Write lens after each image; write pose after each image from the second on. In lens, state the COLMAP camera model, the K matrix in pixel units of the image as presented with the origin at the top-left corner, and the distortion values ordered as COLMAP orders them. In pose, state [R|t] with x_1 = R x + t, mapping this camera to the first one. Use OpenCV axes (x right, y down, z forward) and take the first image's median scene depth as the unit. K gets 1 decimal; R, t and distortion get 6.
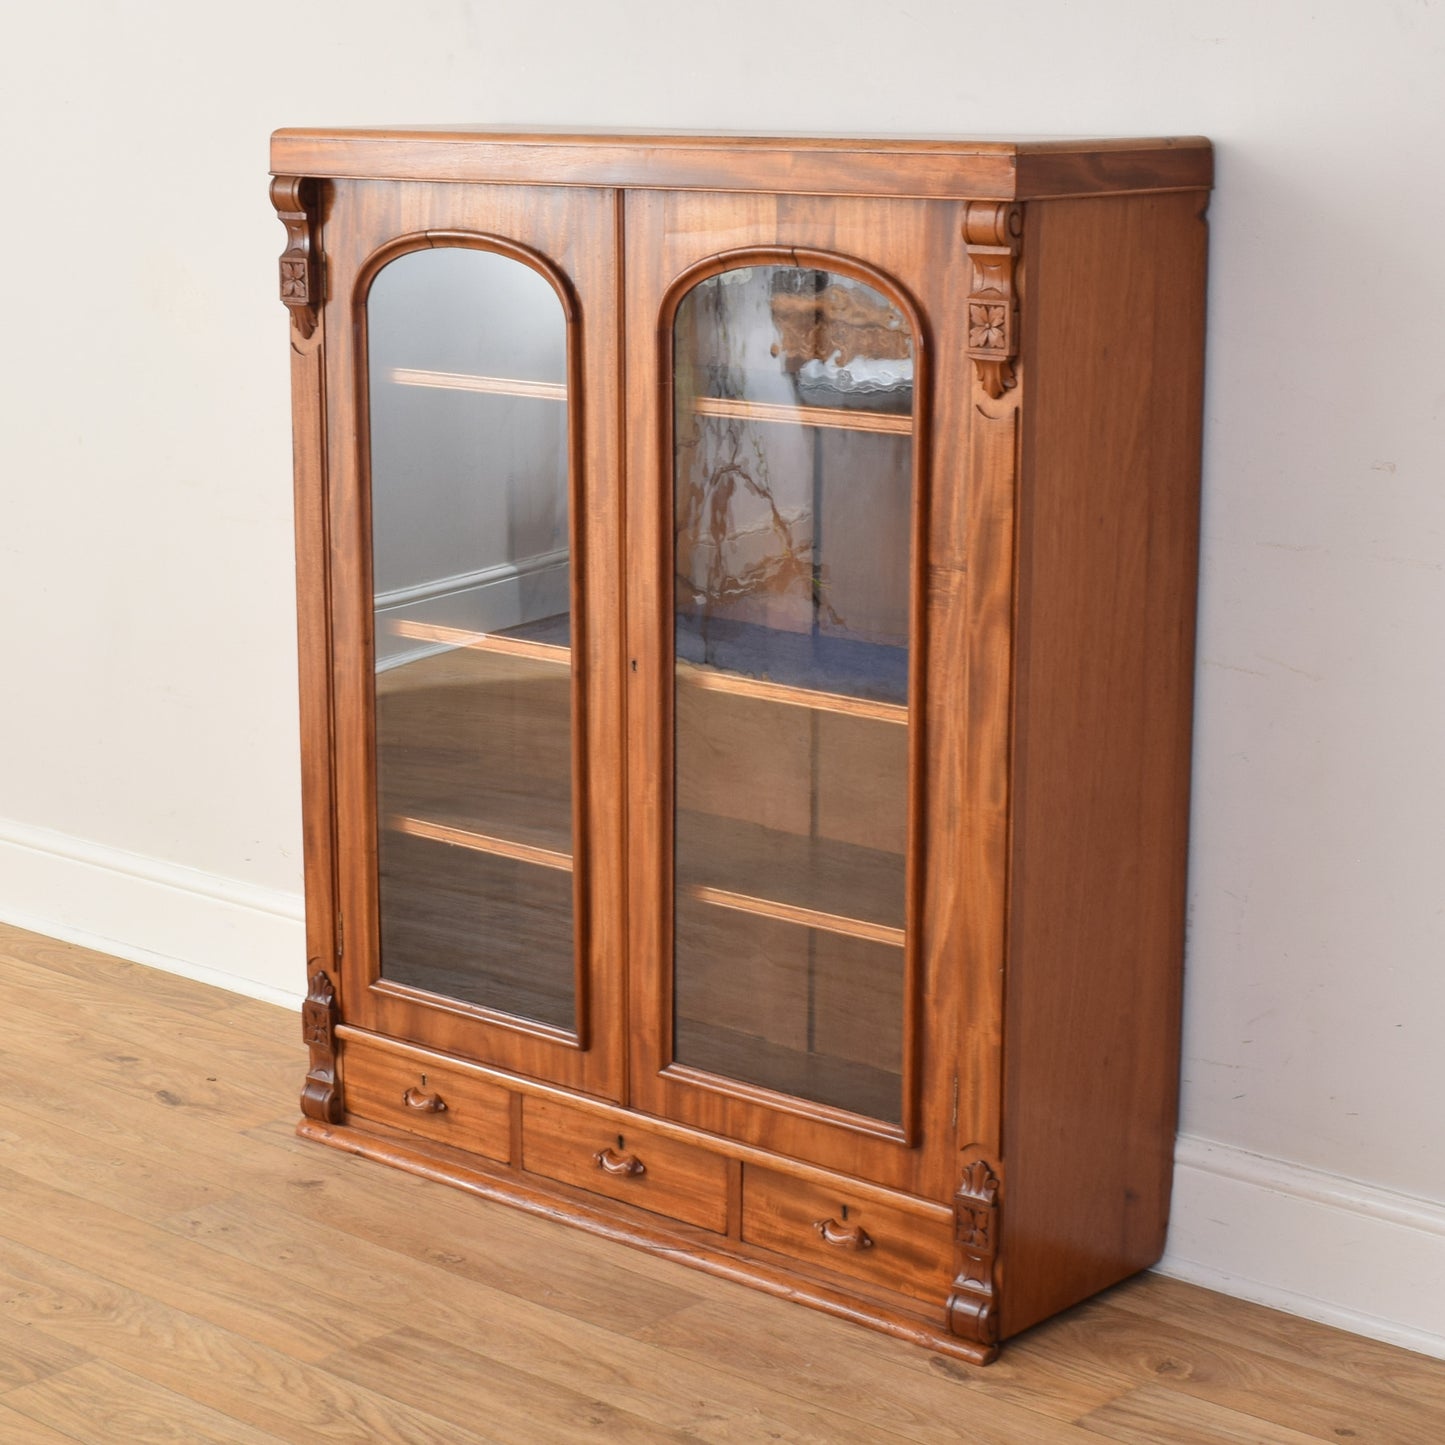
lens RADIAL K [[3042.2, 0, 702.8], [0, 3042.2, 749.2], [0, 0, 1]] dist [-0.036598, 0.000000]
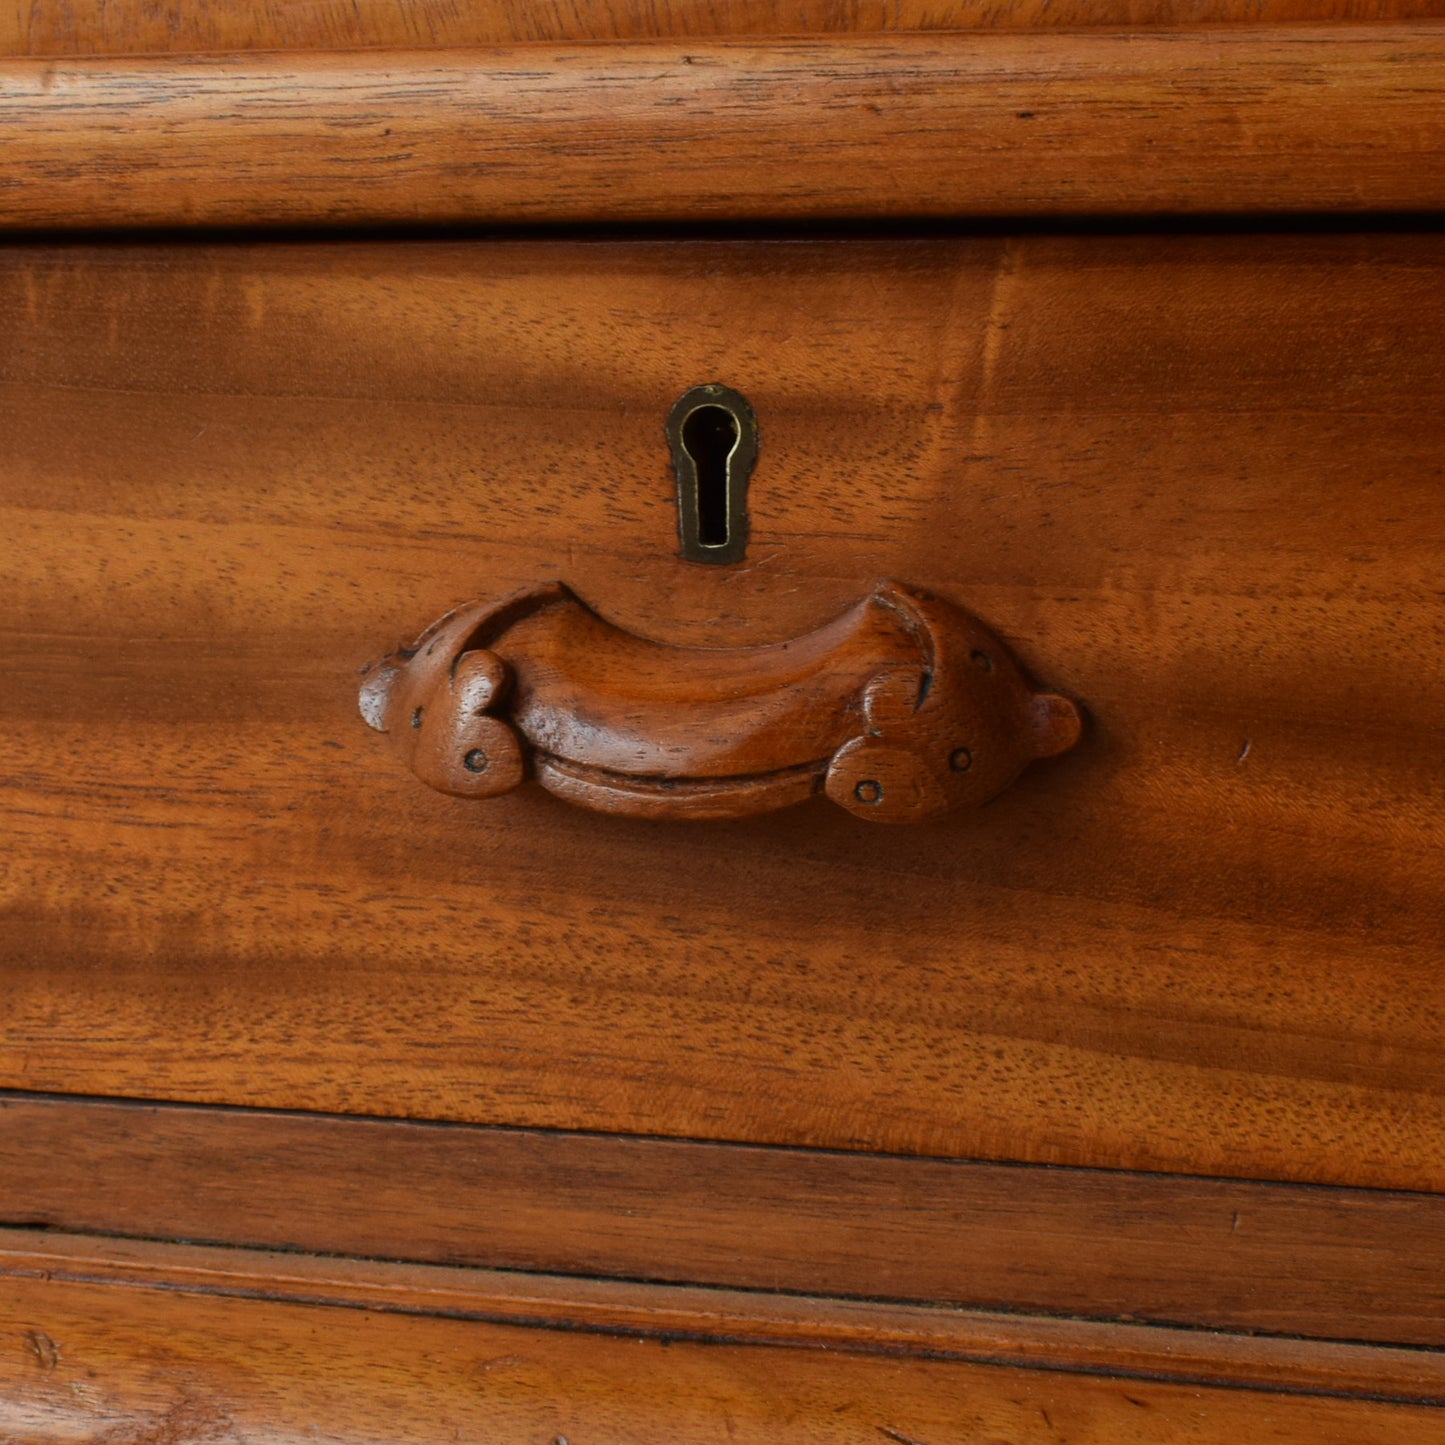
lens RADIAL K [[2247.7, 0, 724.1], [0, 2247.7, 720.7], [0, 0, 1]] dist [-0.028108, 0.000000]
pose [[0.871705, -0.058006, 0.486586, 0.011396], [0.102806, 0.992519, -0.065854, 0.160316], [-0.479126, 0.107429, 0.871147, 0.913197]]
